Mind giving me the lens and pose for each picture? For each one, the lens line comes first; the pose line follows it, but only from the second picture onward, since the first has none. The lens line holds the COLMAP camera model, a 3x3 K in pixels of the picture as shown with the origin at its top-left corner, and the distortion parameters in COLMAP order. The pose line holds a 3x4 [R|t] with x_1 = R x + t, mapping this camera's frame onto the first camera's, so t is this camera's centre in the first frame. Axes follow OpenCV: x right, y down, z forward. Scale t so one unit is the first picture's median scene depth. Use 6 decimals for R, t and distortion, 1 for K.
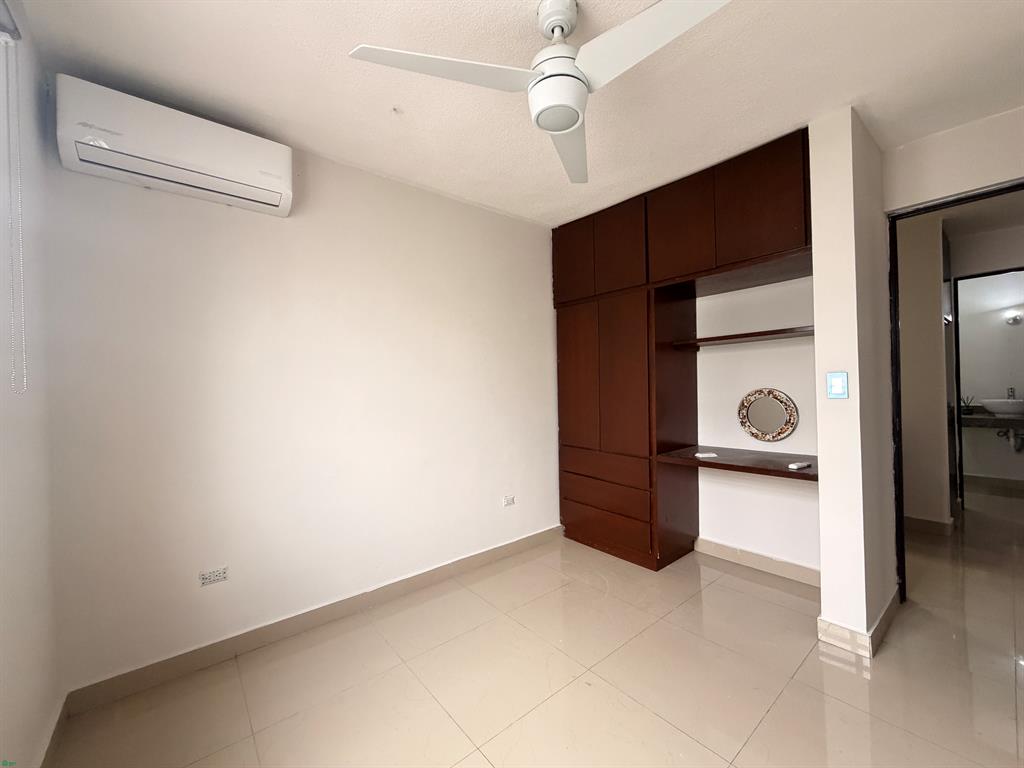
lens RADIAL K [[407.4, 0, 512.0], [0, 407.4, 384.0], [0, 0, 1]] dist [0.000770, -0.000121]
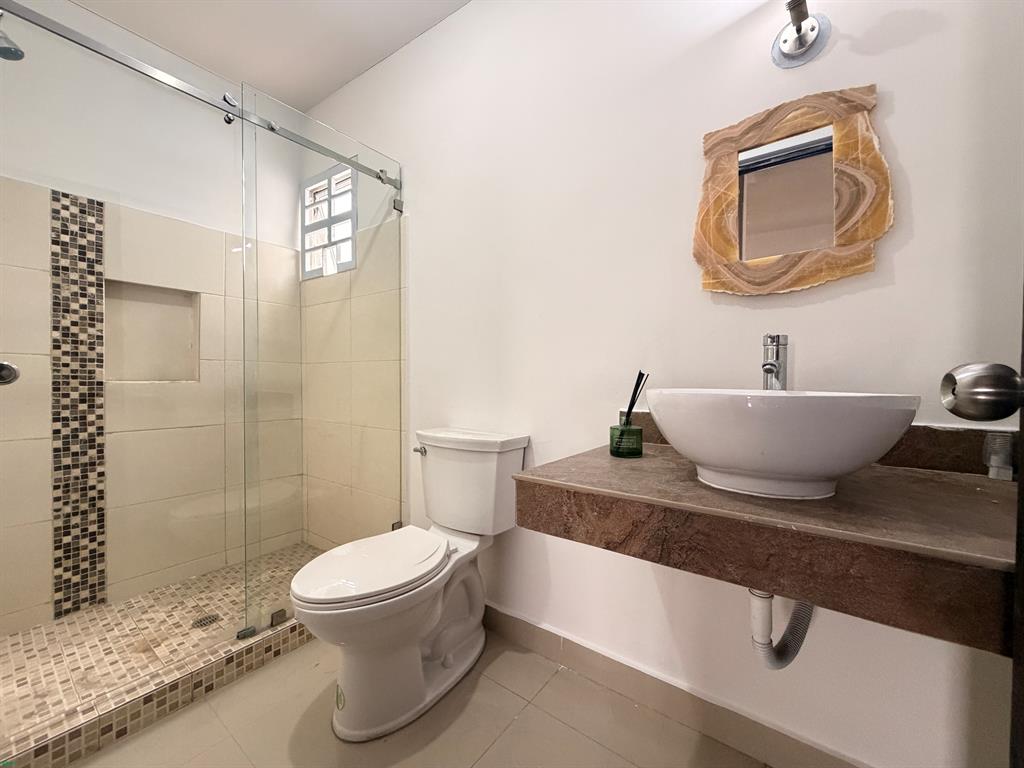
lens RADIAL K [[407.4, 0, 512.0], [0, 407.4, 384.0], [0, 0, 1]] dist [0.000770, -0.000121]
pose [[0.972976, 0.017720, 0.230226, 1.045677], [-0.022057, 0.999624, 0.016280, 0.034217], [-0.229851, -0.020918, 0.973001, 0.828574]]
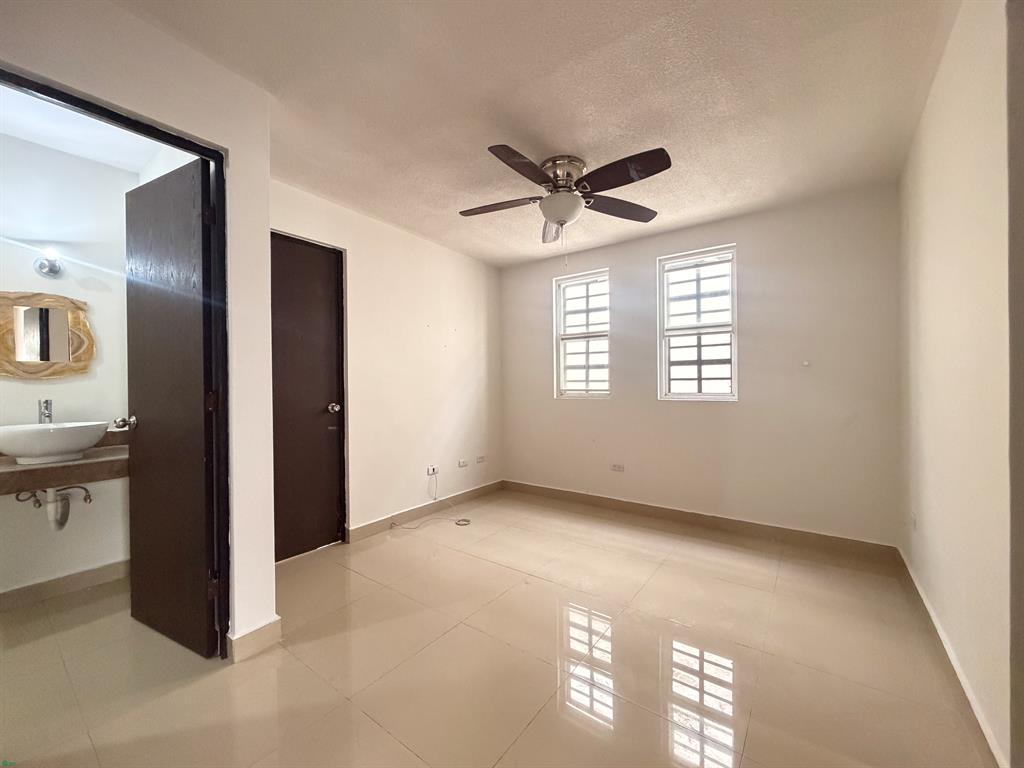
lens RADIAL K [[407.4, 0, 512.0], [0, 407.4, 384.0], [0, 0, 1]] dist [0.000770, -0.000121]
pose [[-0.233162, 0.011392, 0.972371, 0.612561], [0.005226, 0.999932, -0.010462, -0.001990], [-0.972424, 0.002642, -0.233206, 0.568122]]
